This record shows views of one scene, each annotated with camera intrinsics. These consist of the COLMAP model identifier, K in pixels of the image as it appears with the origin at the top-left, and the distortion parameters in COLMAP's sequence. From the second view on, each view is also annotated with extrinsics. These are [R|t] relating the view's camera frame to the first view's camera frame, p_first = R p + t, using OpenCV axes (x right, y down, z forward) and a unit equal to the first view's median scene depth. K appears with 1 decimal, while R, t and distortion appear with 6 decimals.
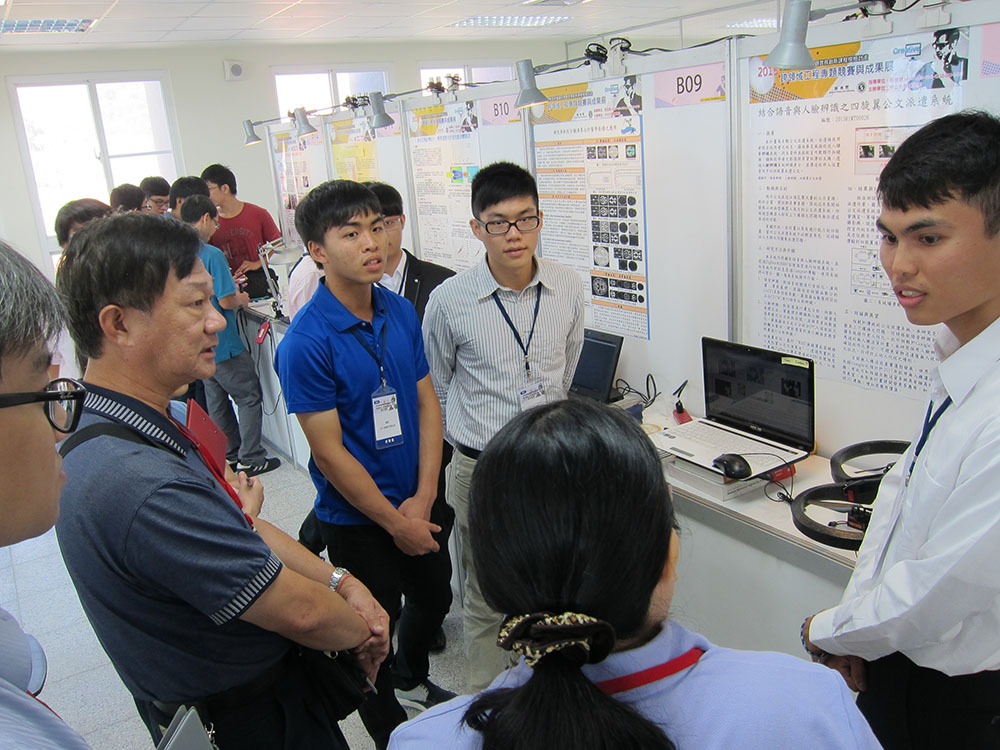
lens RADIAL K [[851.5, 0, 486.7], [0, 851.5, 374.2], [0, 0, 1]] dist [-0.058979, 0.030014]
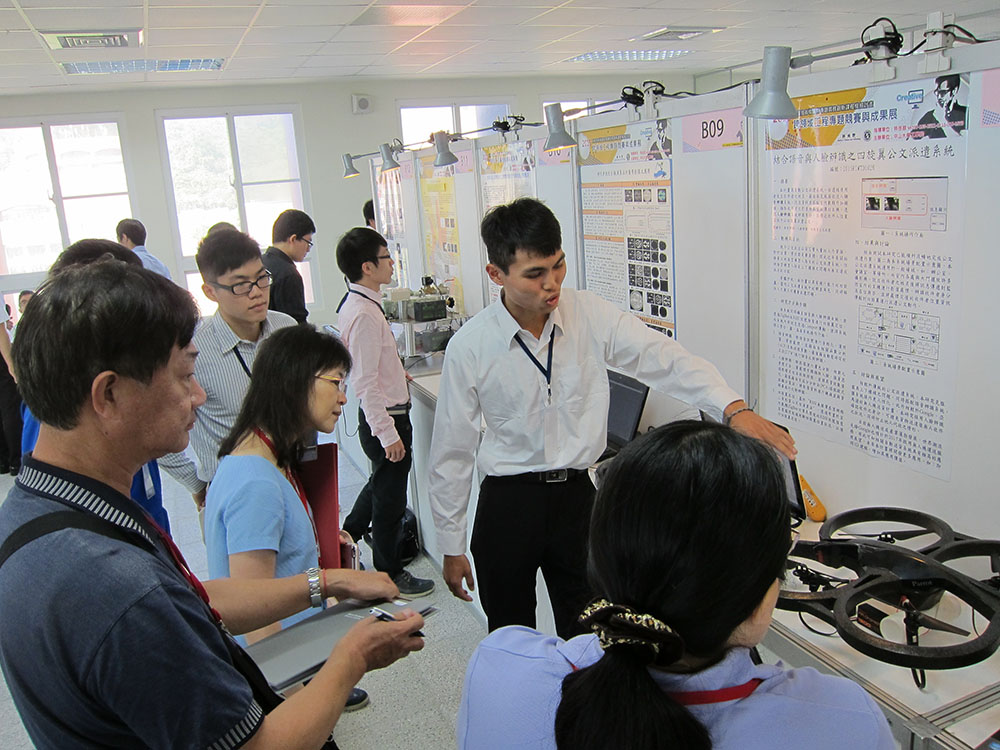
lens RADIAL K [[851.5, 0, 482.2], [0, 851.5, 376.9], [0, 0, 1]] dist [-0.058979, 0.030014]
pose [[0.982050, 0.058080, -0.179457, 0.176124], [-0.063530, 0.997673, -0.024768, -0.018421], [0.177601, 0.035725, 0.983454, 0.006663]]
